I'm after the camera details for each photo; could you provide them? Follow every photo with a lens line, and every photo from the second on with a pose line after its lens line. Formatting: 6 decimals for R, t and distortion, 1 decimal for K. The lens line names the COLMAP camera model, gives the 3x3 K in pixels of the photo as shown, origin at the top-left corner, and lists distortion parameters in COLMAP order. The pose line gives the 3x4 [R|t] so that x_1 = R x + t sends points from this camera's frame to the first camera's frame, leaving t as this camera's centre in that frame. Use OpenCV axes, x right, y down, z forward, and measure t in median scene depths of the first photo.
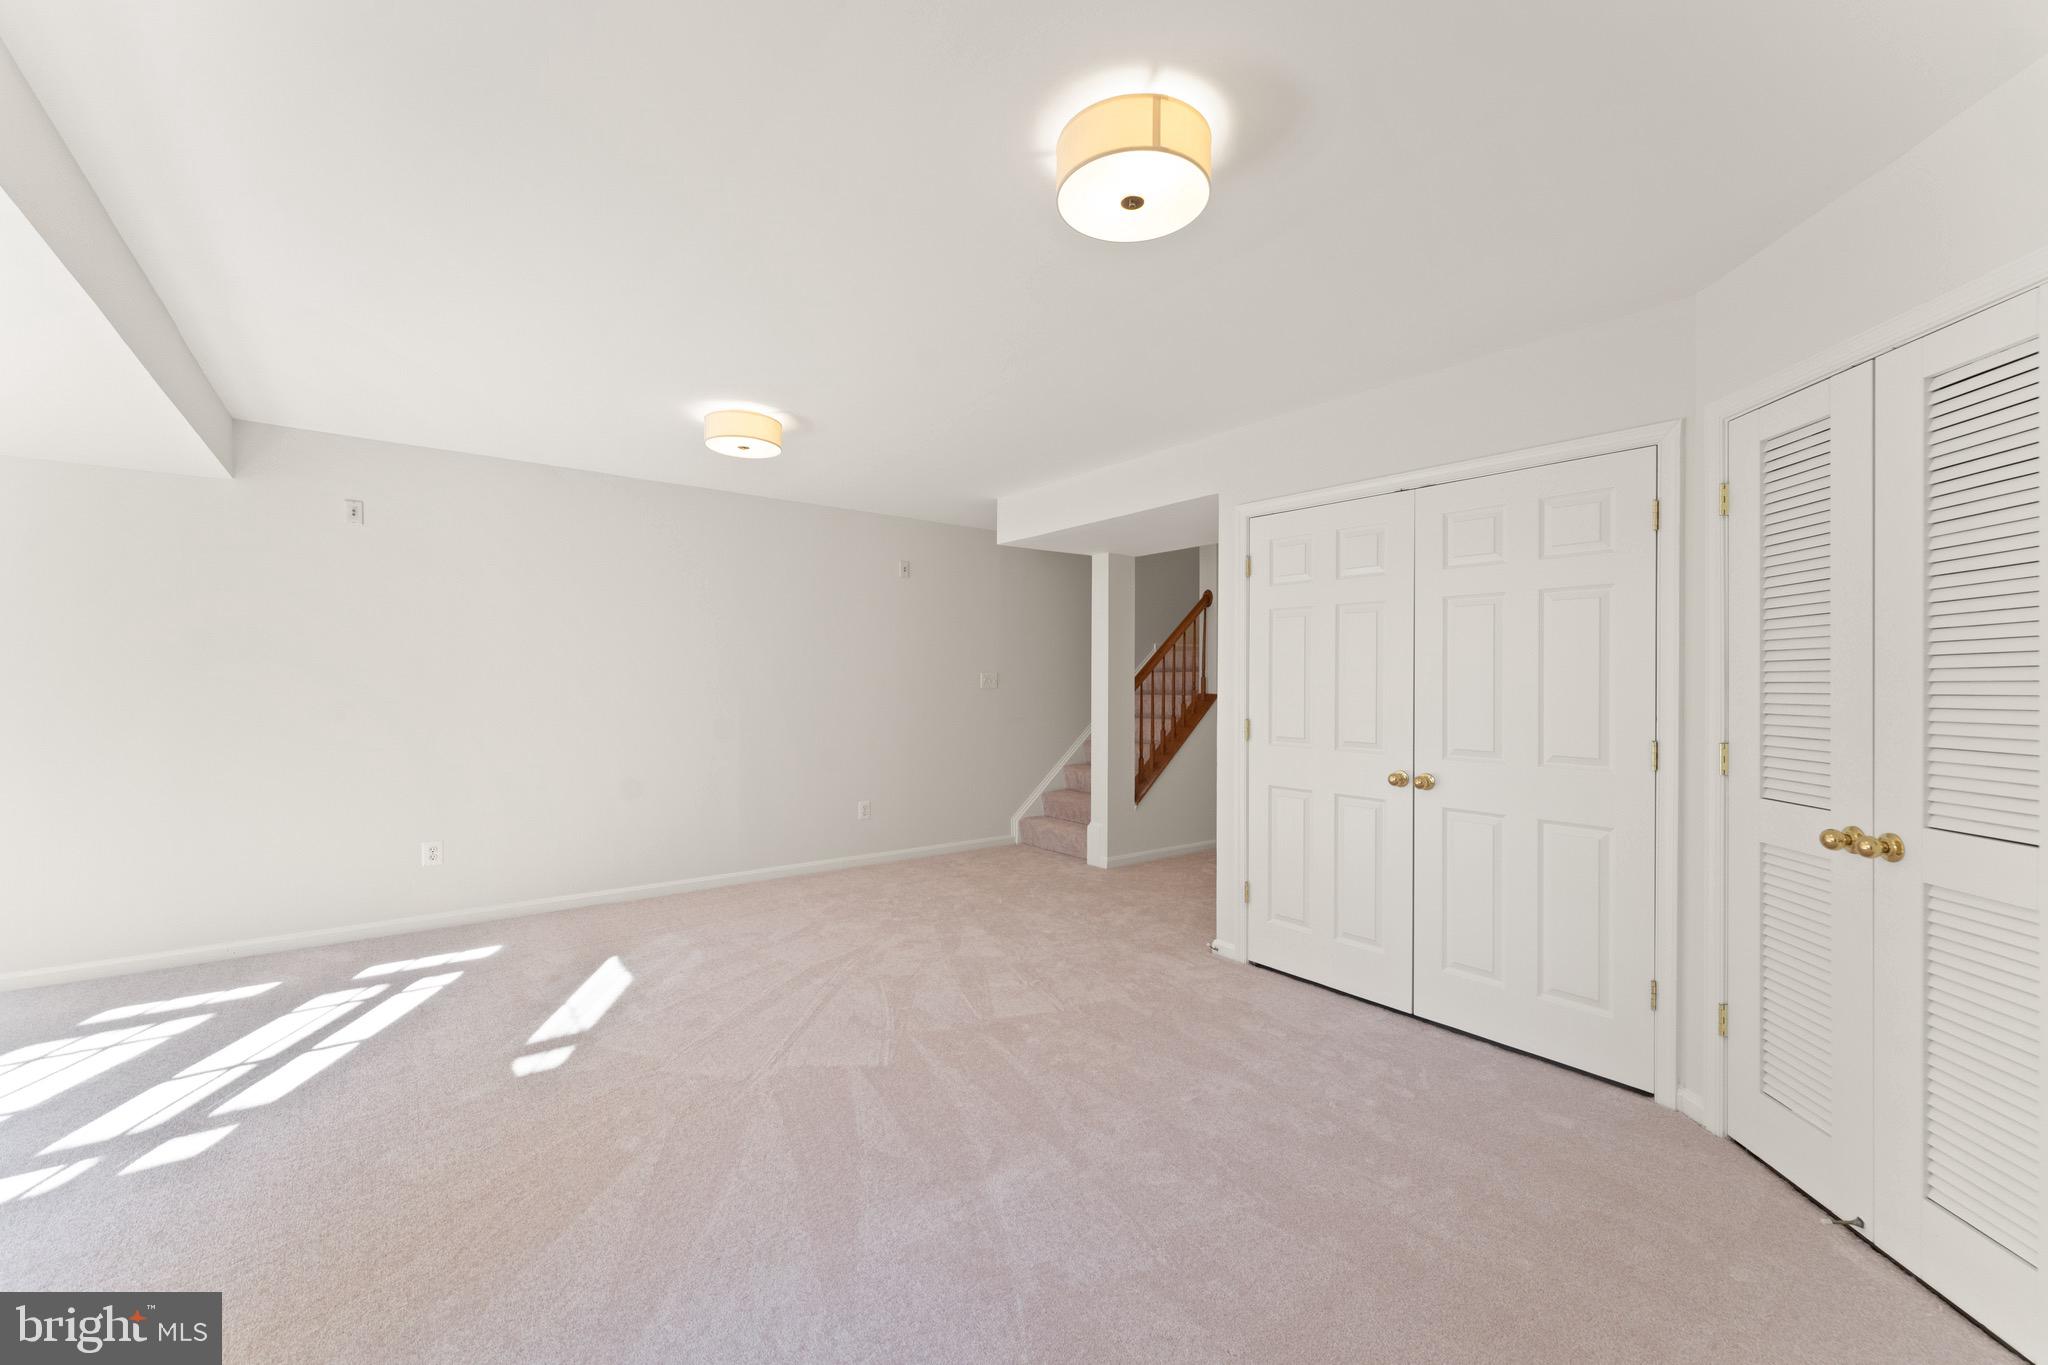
lens RADIAL K [[819.4, 0, 1031.0], [0, 819.4, 673.7], [0, 0, 1]] dist [0.001939, 0.000662]
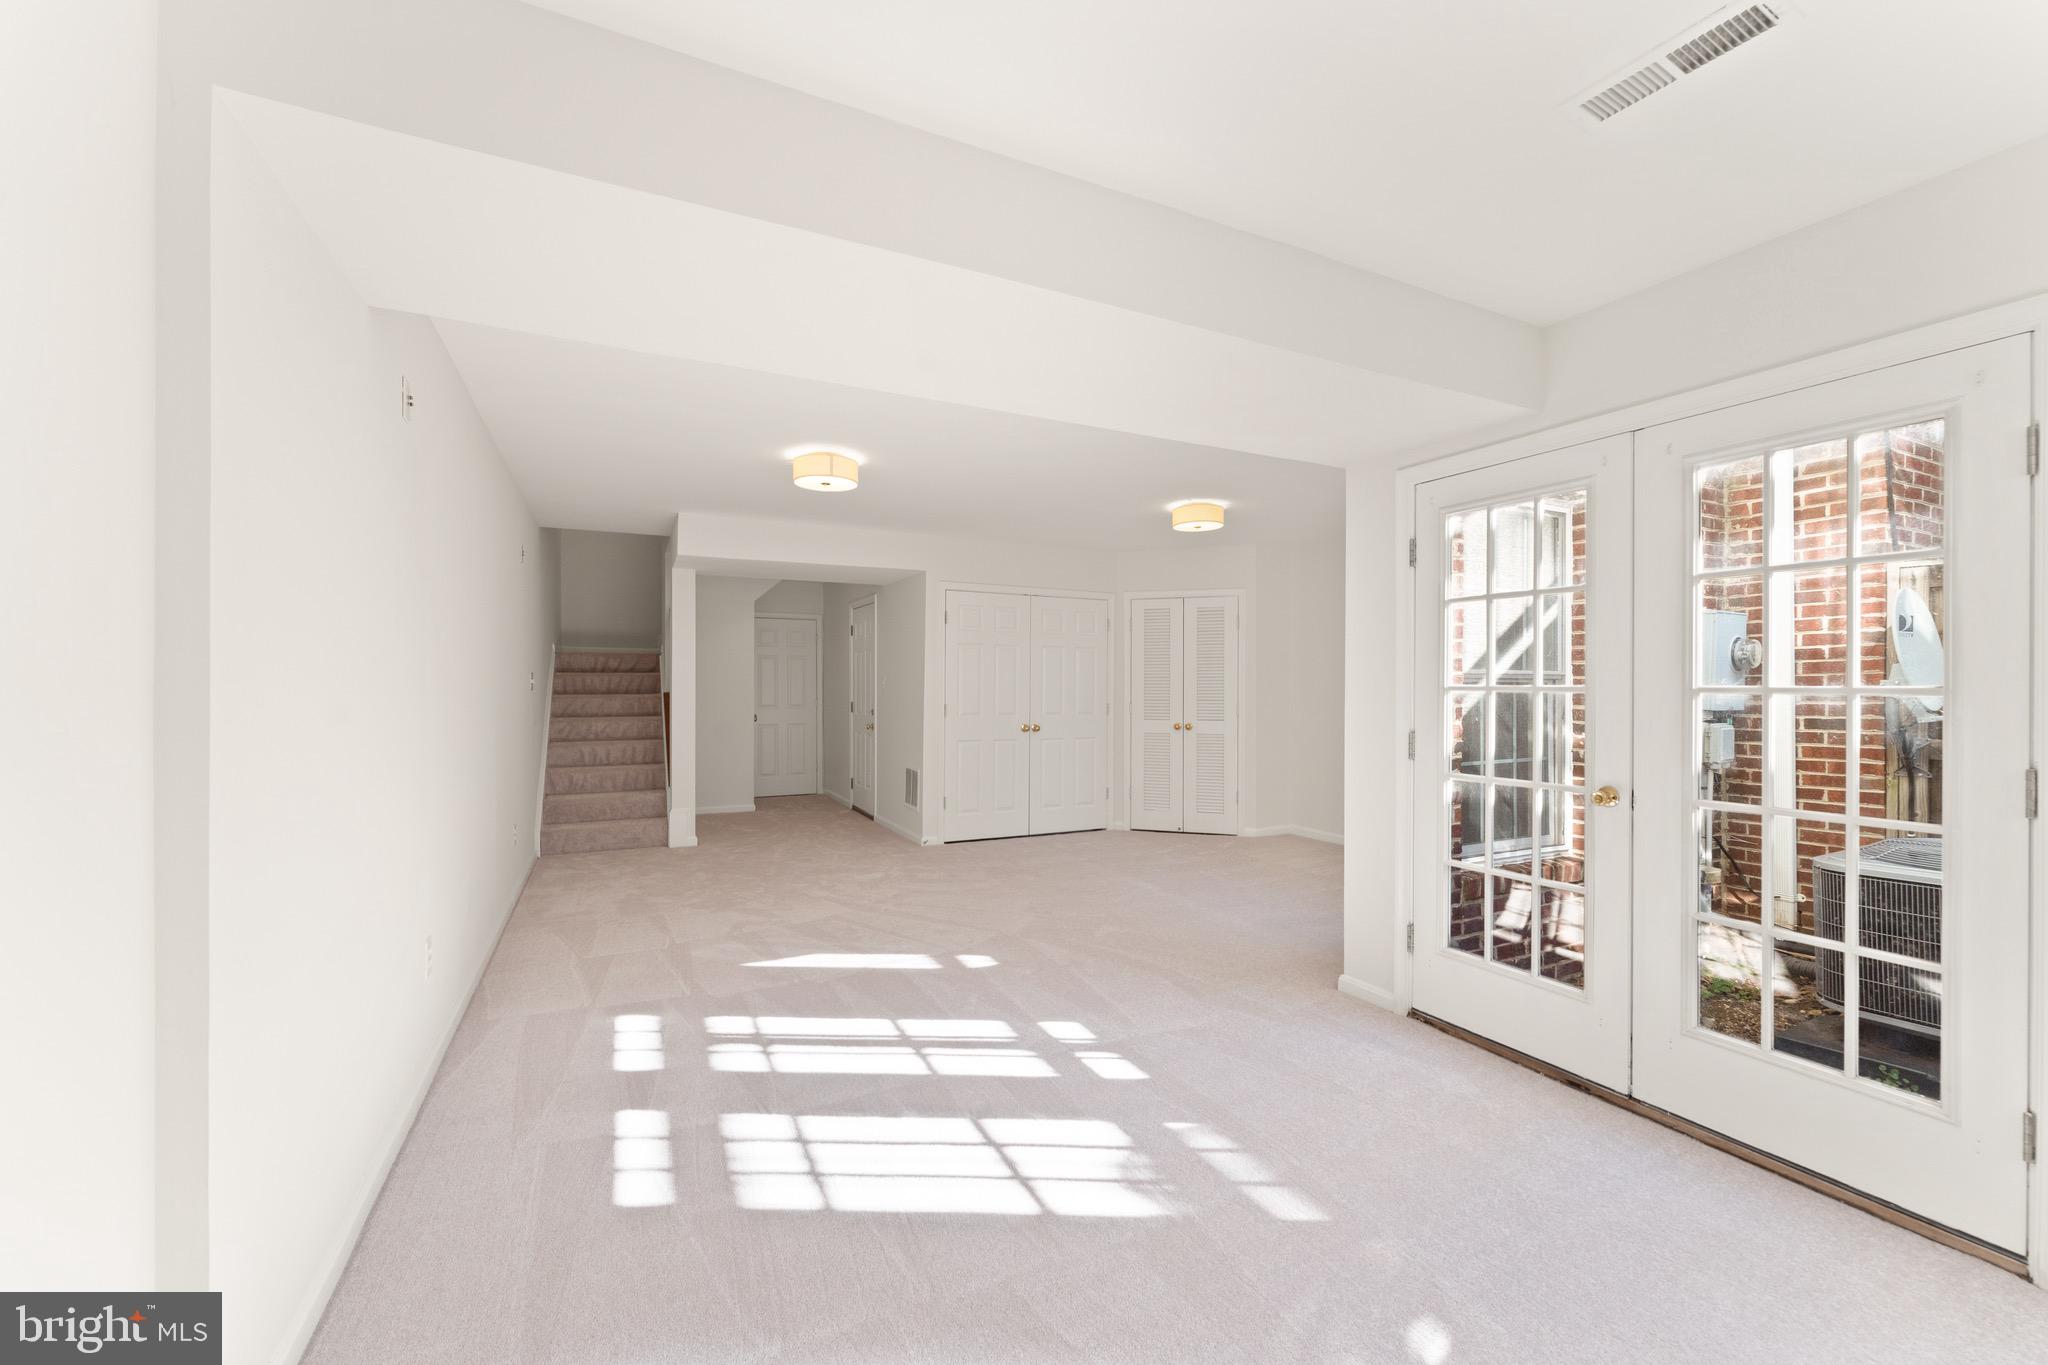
lens RADIAL K [[819.4, 0, 1037.7], [0, 819.4, 687.7], [0, 0, 1]] dist [0.001939, 0.000662]
pose [[0.191010, -0.008888, 0.981548, -2.102039], [-0.013123, 0.999847, 0.011607, -0.005311], [-0.981500, -0.015098, 0.190864, 0.703101]]
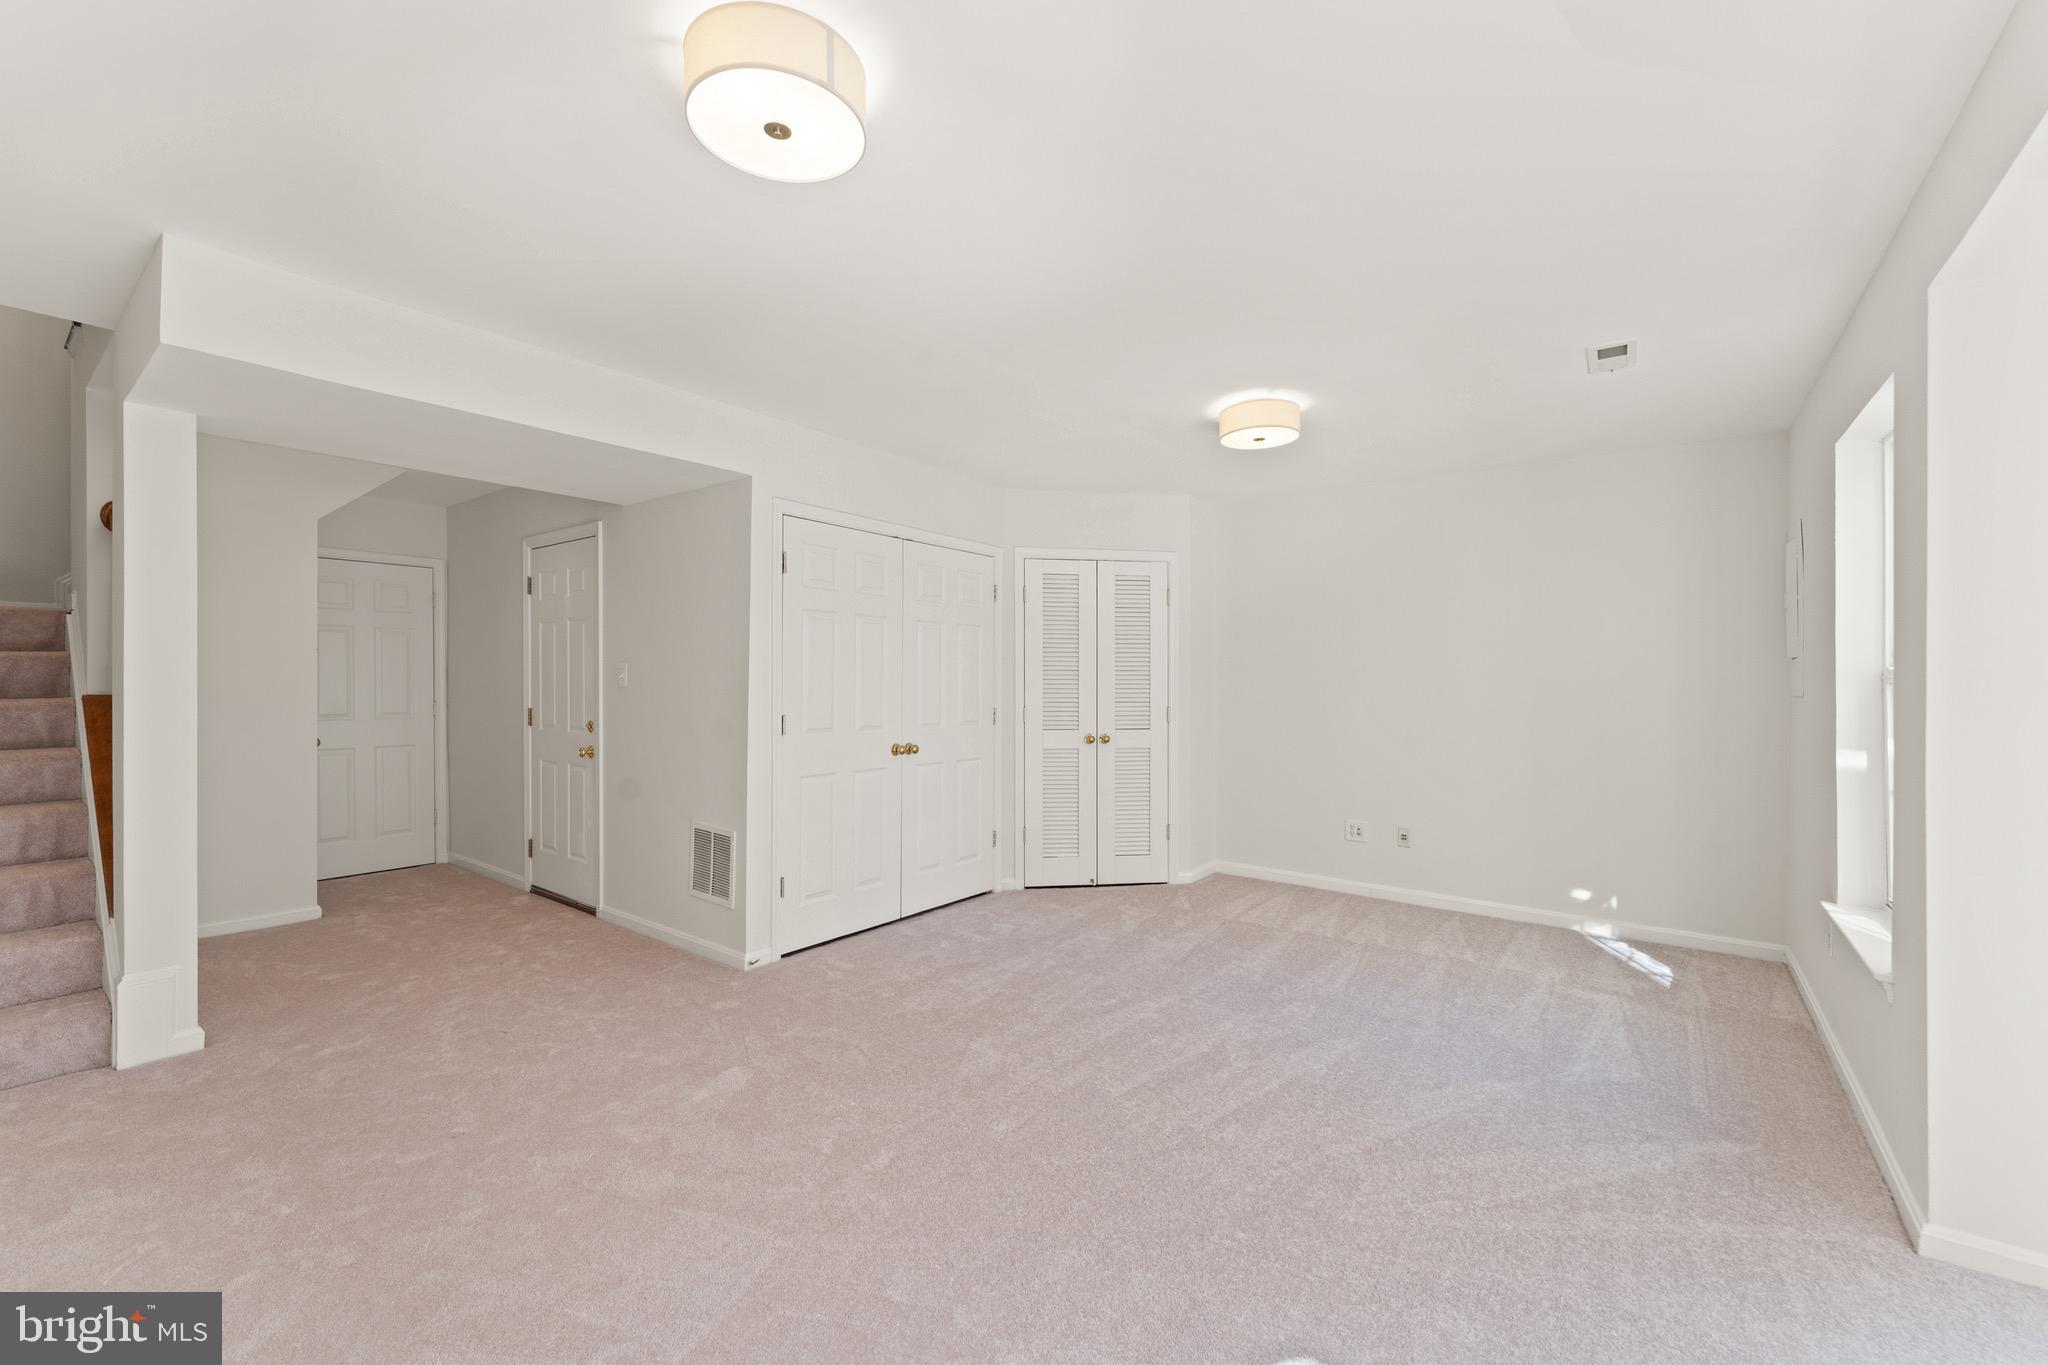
lens RADIAL K [[819.4, 0, 1024.5], [0, 819.4, 686.3], [0, 0, 1]] dist [0.001939, 0.000662]
pose [[-0.253656, -0.012172, 0.967218, -1.154158], [-0.018115, 0.999805, 0.007832, 0.011561], [-0.967125, -0.015534, -0.253827, 1.439869]]
